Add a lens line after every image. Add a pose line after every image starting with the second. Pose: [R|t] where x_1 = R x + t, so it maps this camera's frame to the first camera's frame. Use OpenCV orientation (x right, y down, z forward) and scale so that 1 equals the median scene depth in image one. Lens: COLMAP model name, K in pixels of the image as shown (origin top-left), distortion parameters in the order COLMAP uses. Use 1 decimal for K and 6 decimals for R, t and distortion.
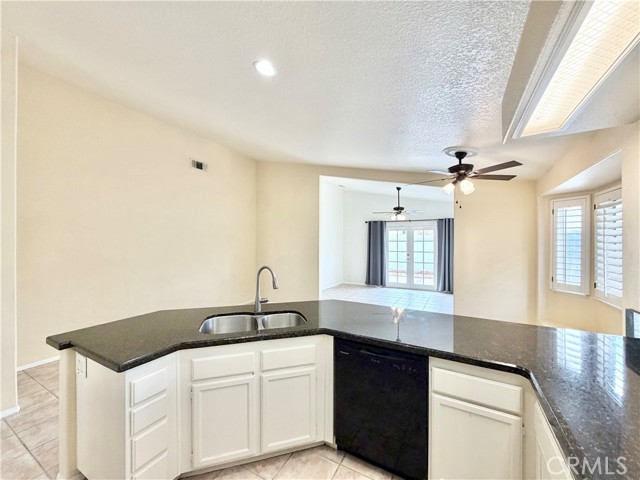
lens RADIAL K [[254.8, 0, 316.2], [0, 254.8, 240.8], [0, 0, 1]] dist [-0.001957, -0.000052]
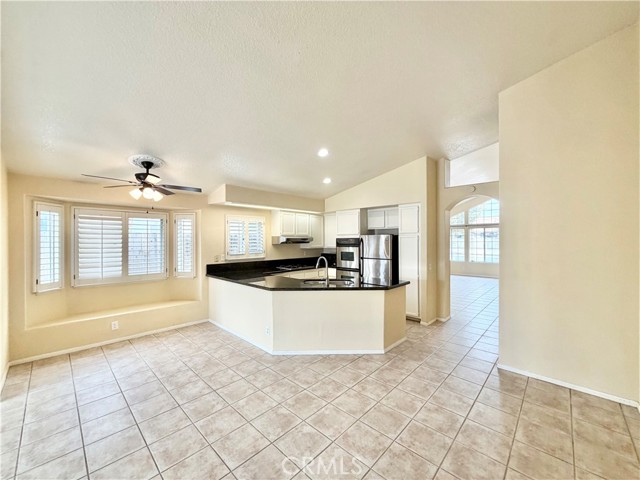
lens RADIAL K [[254.8, 0, 316.3], [0, 254.8, 239.8], [0, 0, 1]] dist [-0.001957, -0.000052]
pose [[-0.965714, -0.001744, 0.259604, -0.167873], [-0.001652, 0.999998, 0.000572, -0.006329], [-0.259604, 0.000124, -0.965715, 0.735307]]
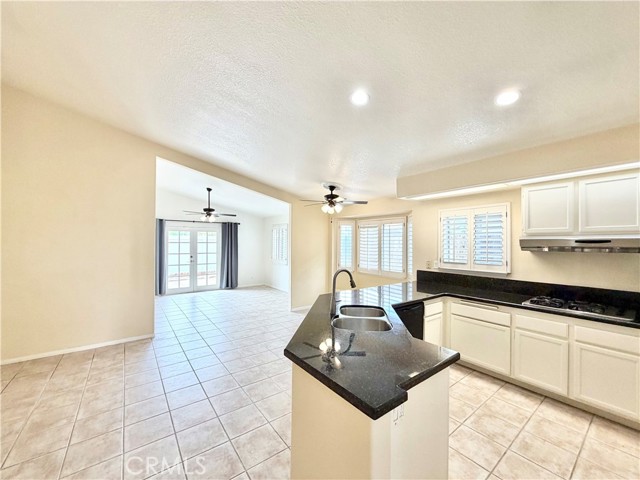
lens RADIAL K [[254.8, 0, 319.1], [0, 254.8, 240.5], [0, 0, 1]] dist [-0.001957, -0.000052]
pose [[0.399832, 0.006428, 0.916566, -0.341671], [-0.006195, 0.999972, -0.004310, -0.005485], [-0.916567, -0.003955, 0.399861, 0.178852]]
